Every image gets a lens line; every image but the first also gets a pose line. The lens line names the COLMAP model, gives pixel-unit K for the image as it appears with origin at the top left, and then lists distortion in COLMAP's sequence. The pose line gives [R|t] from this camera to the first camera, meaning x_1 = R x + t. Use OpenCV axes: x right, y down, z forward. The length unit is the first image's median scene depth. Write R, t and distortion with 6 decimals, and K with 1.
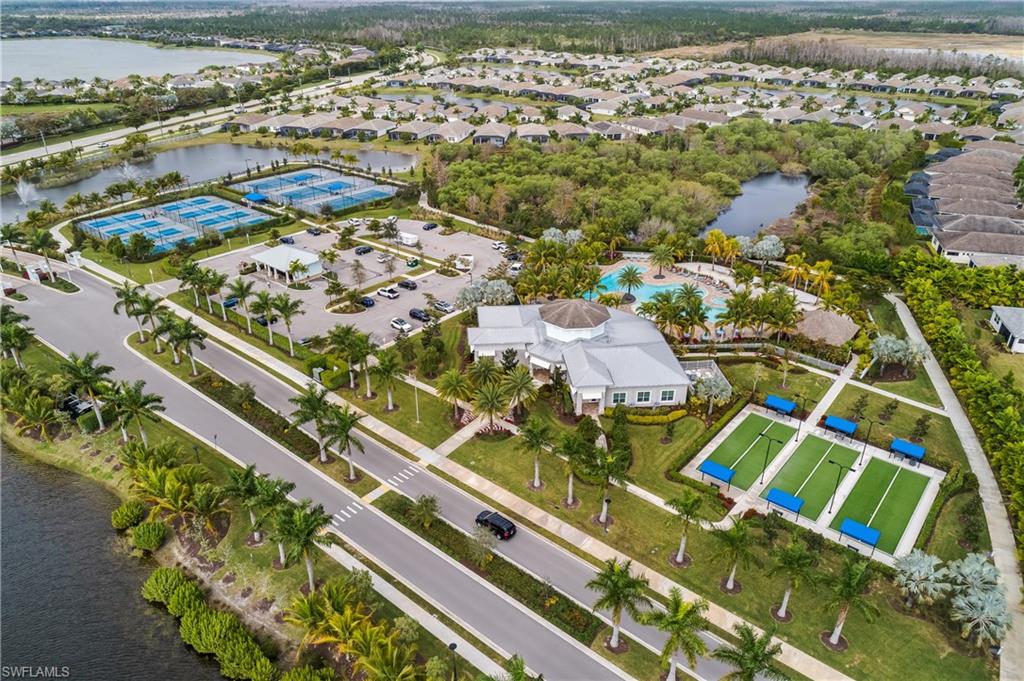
lens RADIAL K [[693.0, 0, 511.8], [0, 693.0, 340.8], [0, 0, 1]] dist [0.001618, 0.000569]
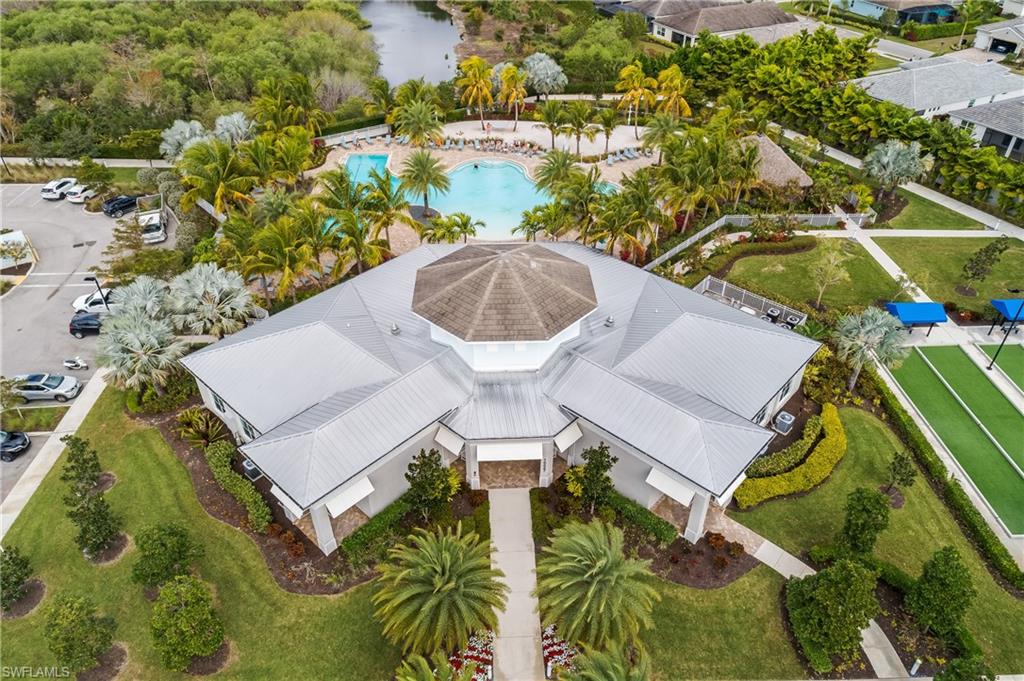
lens RADIAL K [[693.0, 0, 513.0], [0, 693.0, 339.5], [0, 0, 1]] dist [0.001618, 0.000569]
pose [[0.739582, -0.395613, 0.544526, -0.091313], [0.304733, 0.918170, 0.253184, -0.078206], [-0.600130, -0.021315, 0.799618, 0.492666]]
